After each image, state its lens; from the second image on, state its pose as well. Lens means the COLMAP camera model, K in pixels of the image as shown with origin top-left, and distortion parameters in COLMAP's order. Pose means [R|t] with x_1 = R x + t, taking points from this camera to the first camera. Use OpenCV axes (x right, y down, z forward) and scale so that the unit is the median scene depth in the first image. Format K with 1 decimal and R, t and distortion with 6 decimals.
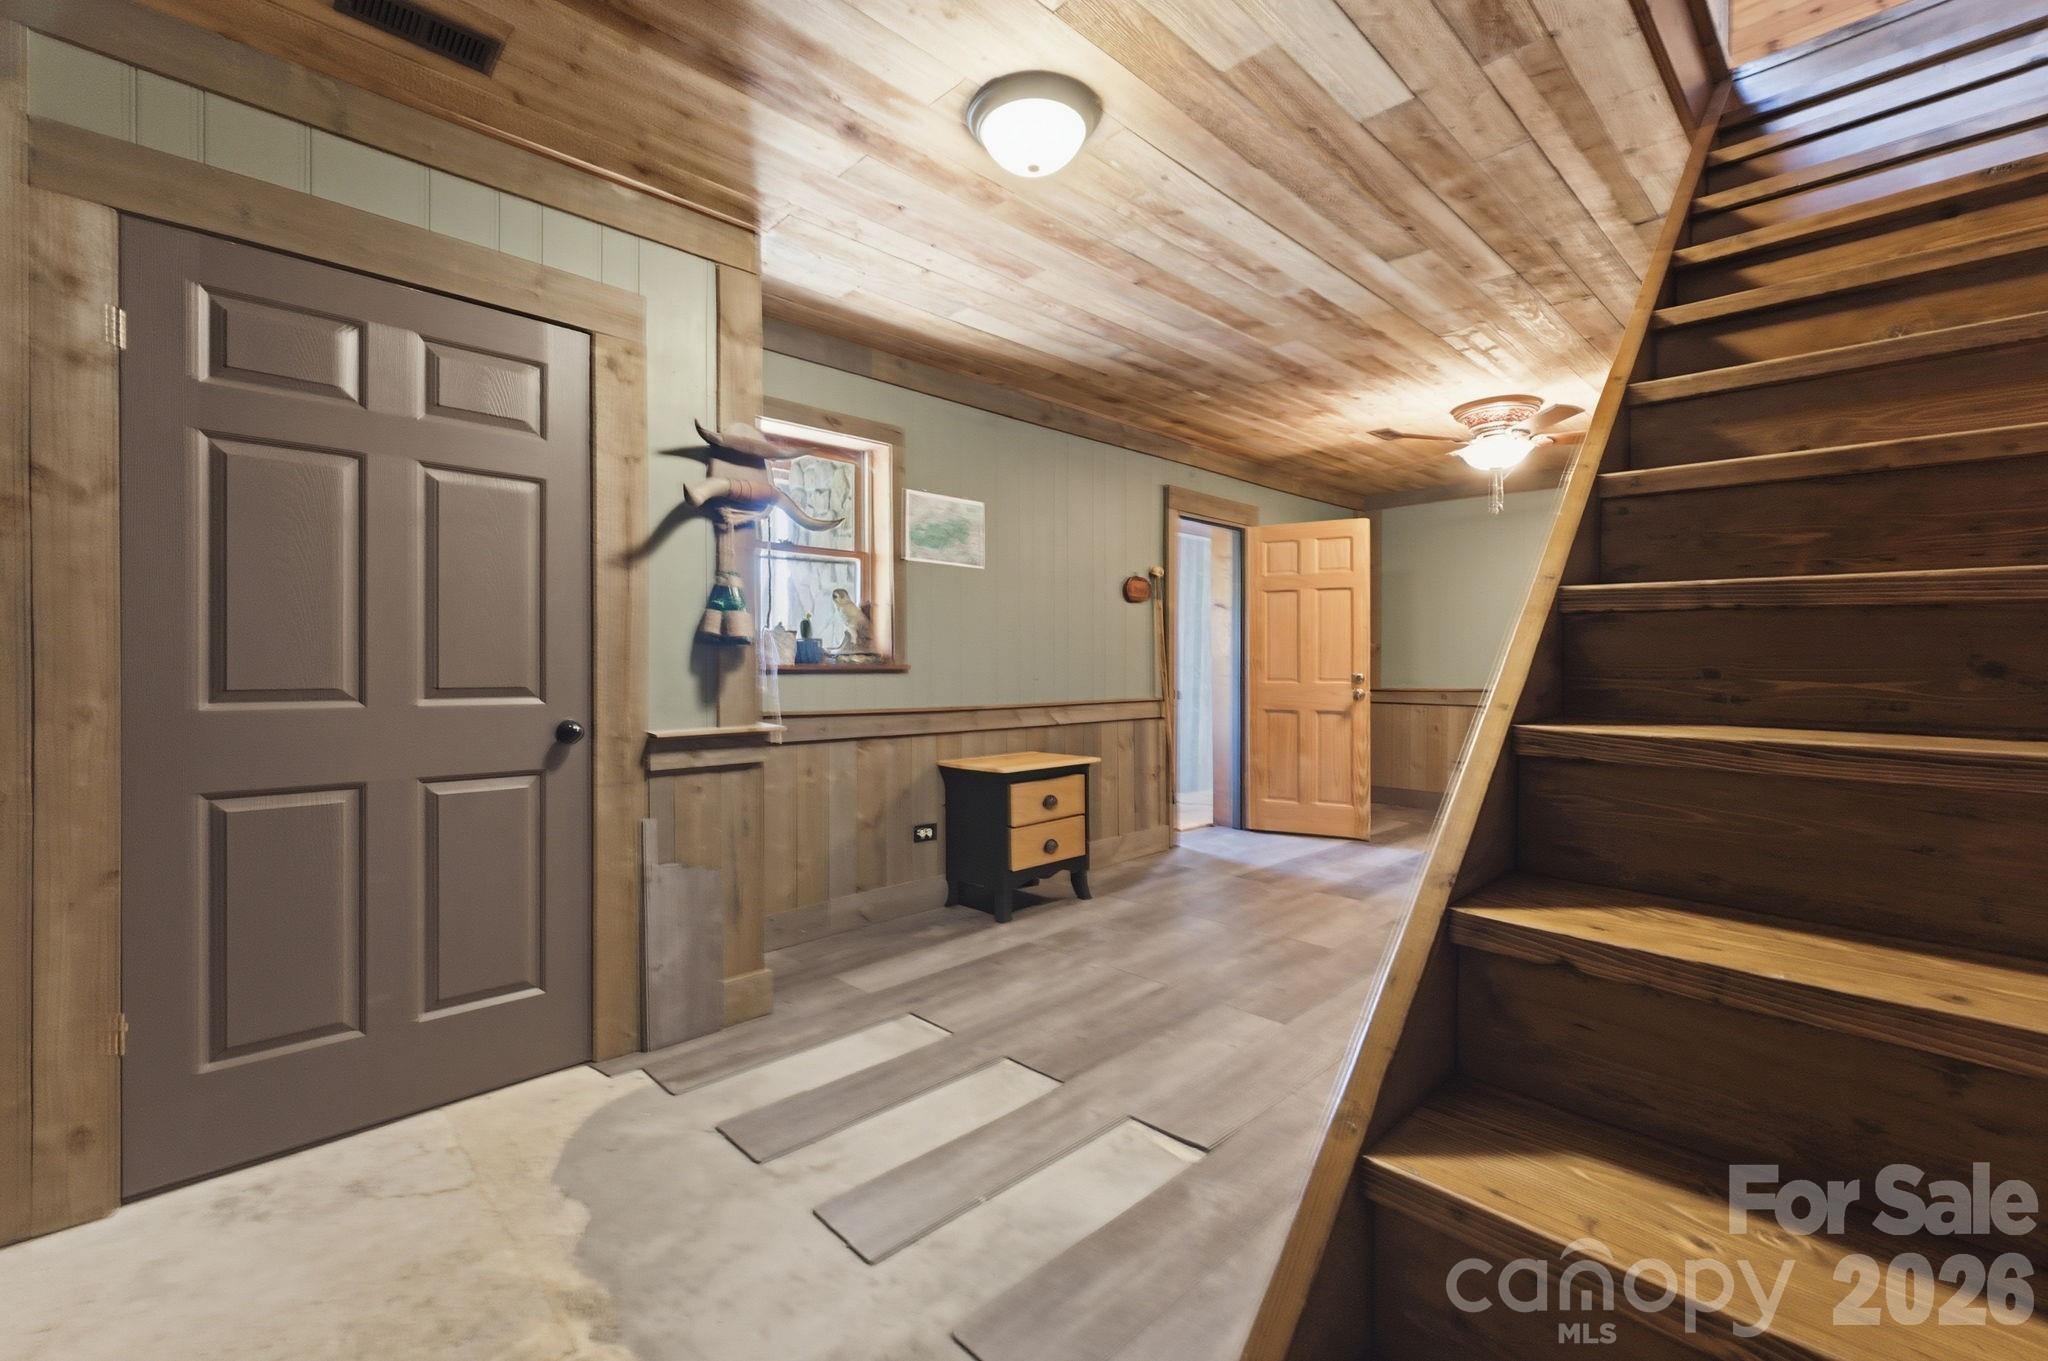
lens RADIAL K [[902.3, 0, 1020.2], [0, 902.3, 667.8], [0, 0, 1]] dist [-0.002414, 0.000458]
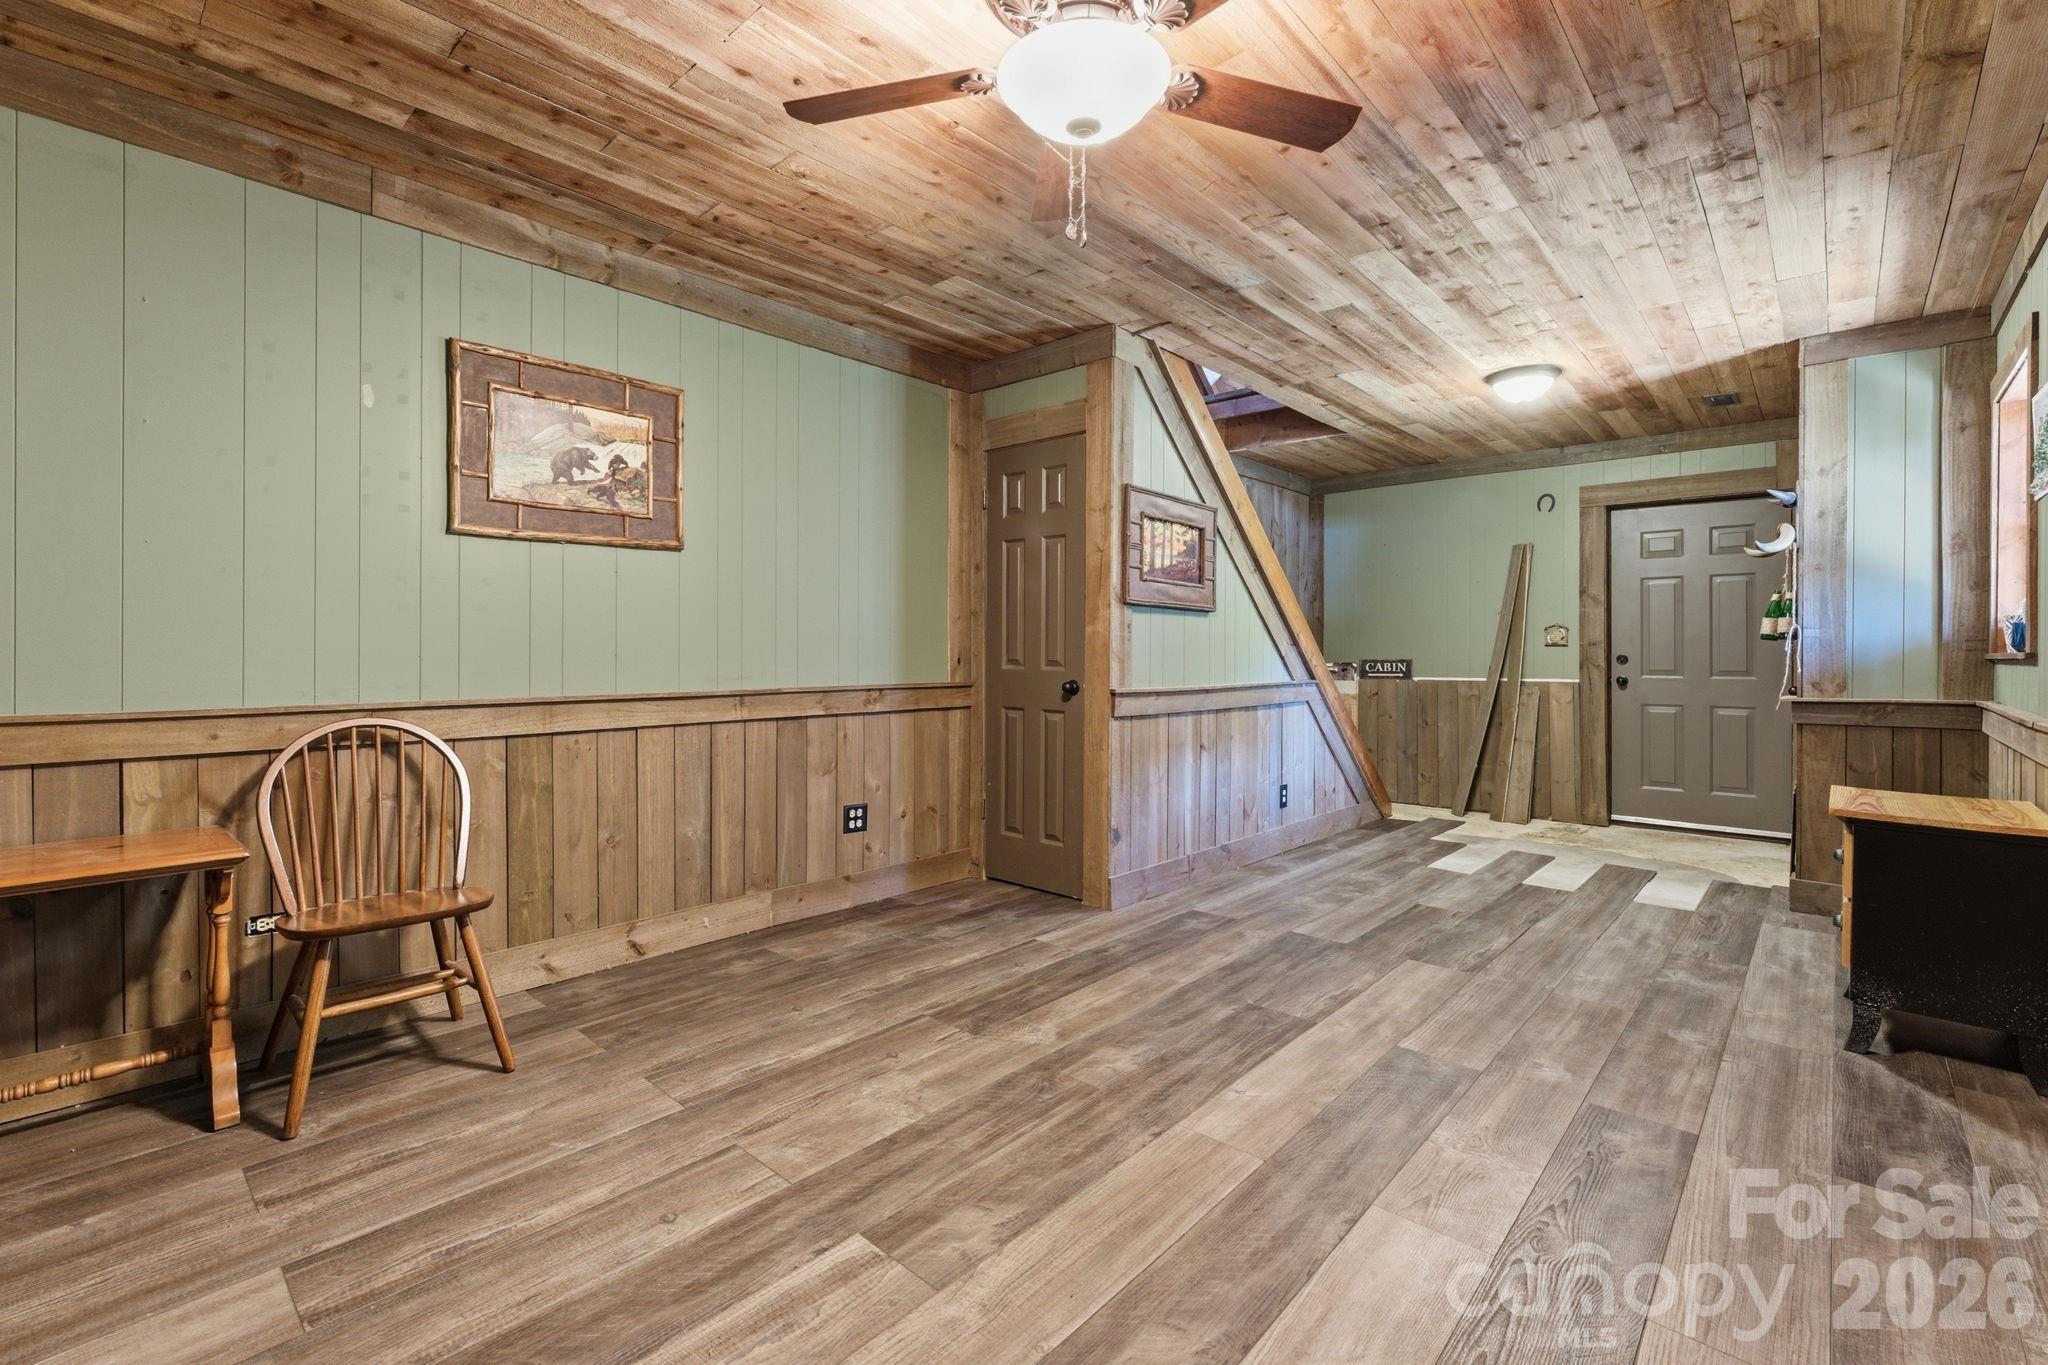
lens RADIAL K [[902.3, 0, 1027.3], [0, 902.3, 665.3], [0, 0, 1]] dist [-0.002414, 0.000458]
pose [[-0.998514, -0.000458, -0.054501, 0.846671], [-0.001457, 0.999832, 0.018293, -0.007217], [0.054483, 0.018345, -0.998346, 2.046787]]
